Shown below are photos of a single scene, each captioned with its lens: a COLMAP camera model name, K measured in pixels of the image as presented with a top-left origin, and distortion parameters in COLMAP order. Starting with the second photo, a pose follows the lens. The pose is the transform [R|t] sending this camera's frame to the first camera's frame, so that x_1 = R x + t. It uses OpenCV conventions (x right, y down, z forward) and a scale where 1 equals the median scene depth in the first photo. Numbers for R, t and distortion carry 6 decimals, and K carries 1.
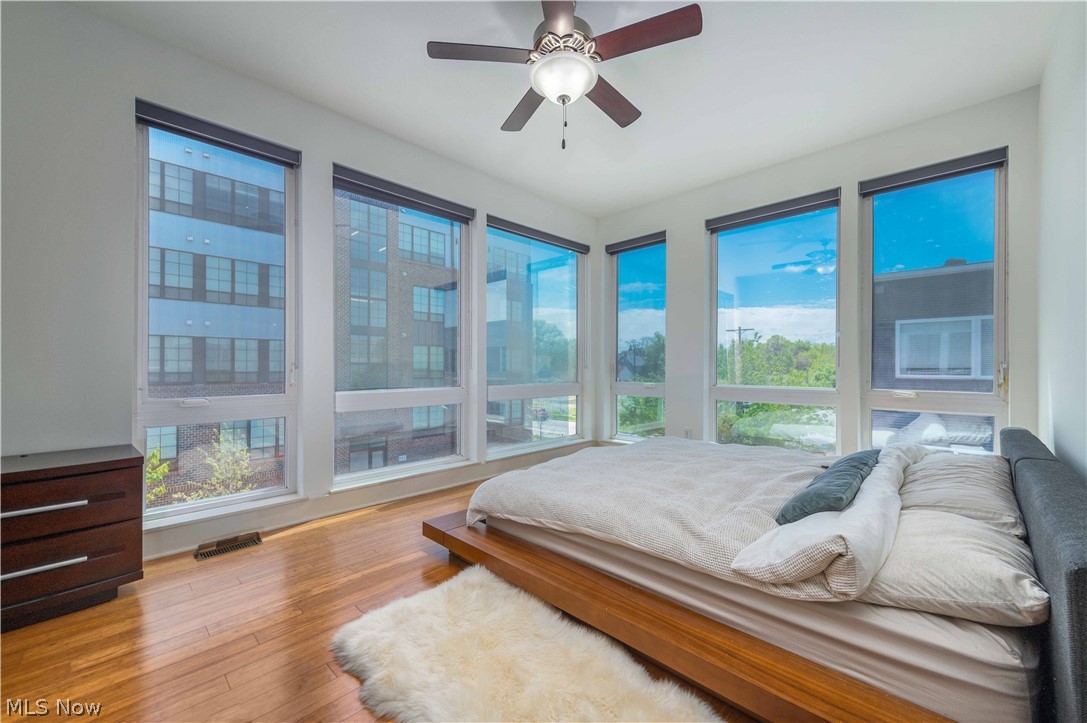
lens RADIAL K [[430.4, 0, 561.8], [0, 430.4, 360.8], [0, 0, 1]] dist [0.011904, -0.000183]
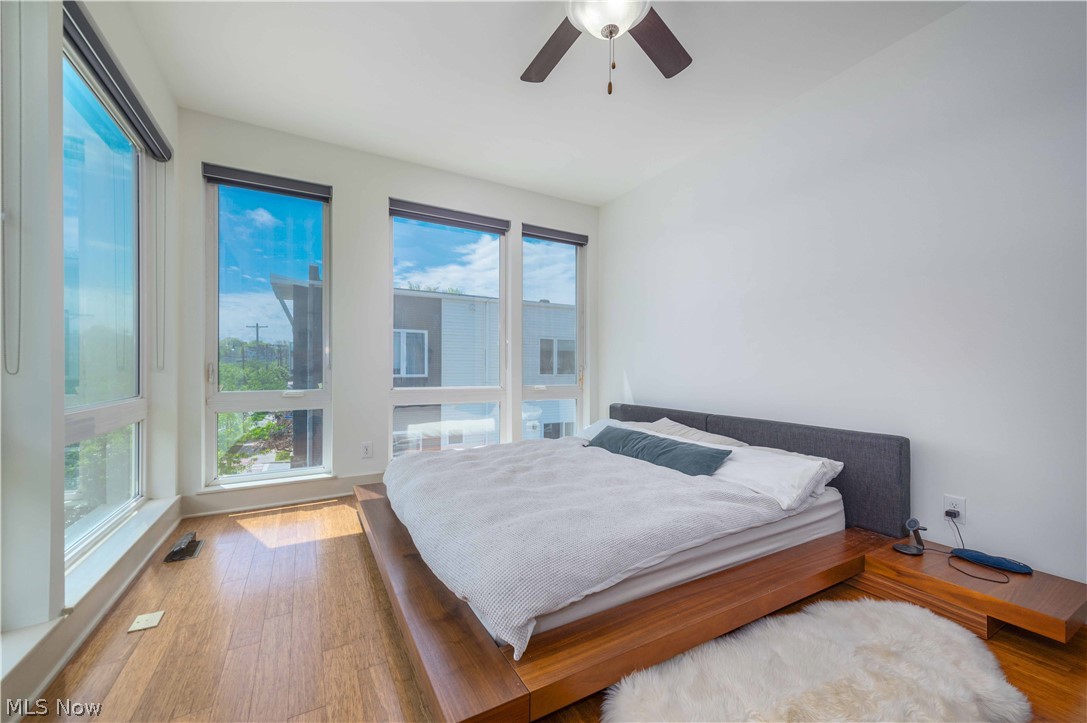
lens RADIAL K [[430.4, 0, 561.8], [0, 430.4, 360.8], [0, 0, 1]] dist [0.011904, -0.000183]
pose [[0.285701, 0.016330, 0.958180, -0.796115], [-0.015392, 0.999804, -0.012449, 0.010585], [-0.958195, -0.011192, 0.285896, 0.861273]]
